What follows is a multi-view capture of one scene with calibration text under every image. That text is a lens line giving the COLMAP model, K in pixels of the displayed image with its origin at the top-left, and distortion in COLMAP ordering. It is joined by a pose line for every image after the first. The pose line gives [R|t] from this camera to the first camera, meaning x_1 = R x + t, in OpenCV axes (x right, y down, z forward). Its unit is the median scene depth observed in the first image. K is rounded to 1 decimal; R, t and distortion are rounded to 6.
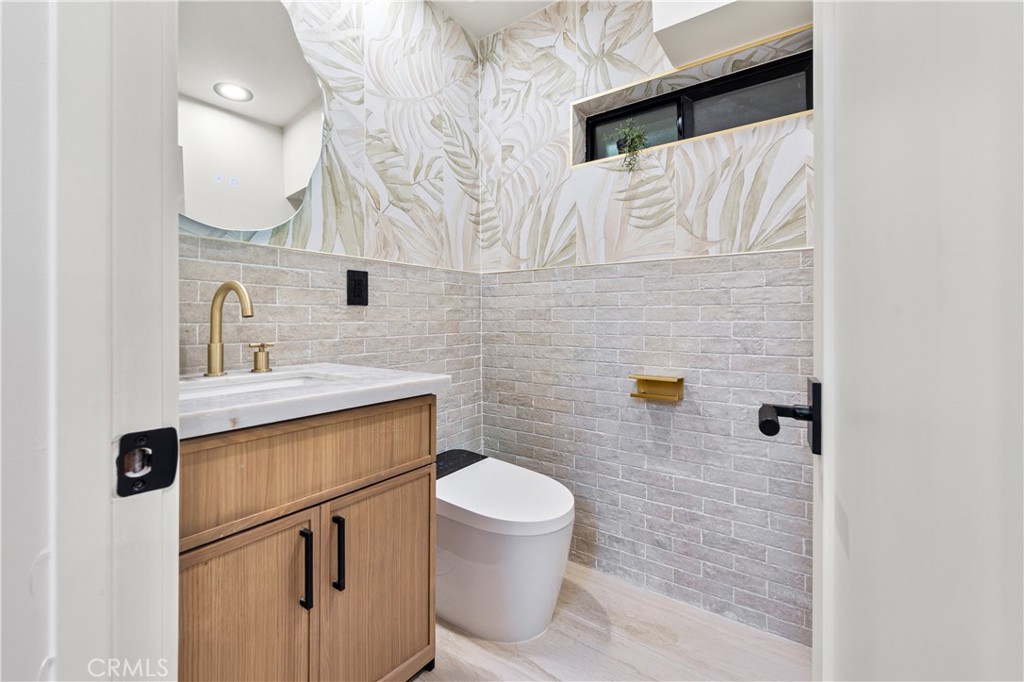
lens RADIAL K [[421.7, 0, 522.8], [0, 421.7, 323.2], [0, 0, 1]] dist [-0.035400, -0.000382]
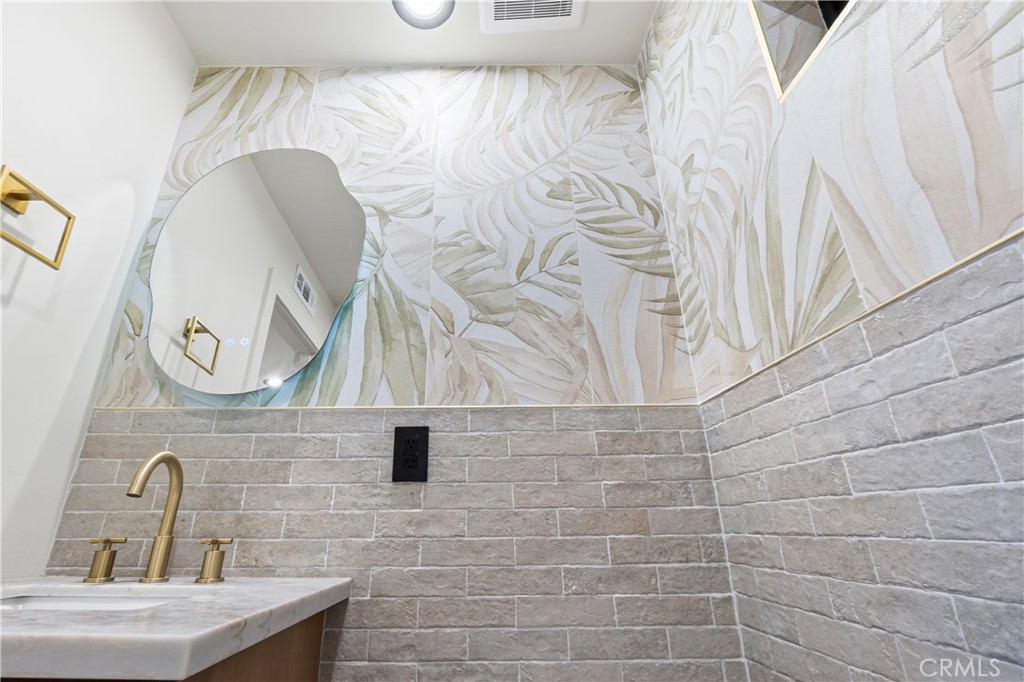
lens RADIAL K [[463.7, 0, 512.0], [0, 463.7, 341.0], [0, 0, 1]] dist [-0.010157, 0.000137]
pose [[0.555821, -0.311807, -0.770610, 0.272318], [-0.004219, 0.925921, -0.377693, 0.021917], [0.831291, 0.213181, 0.513331, 0.669829]]
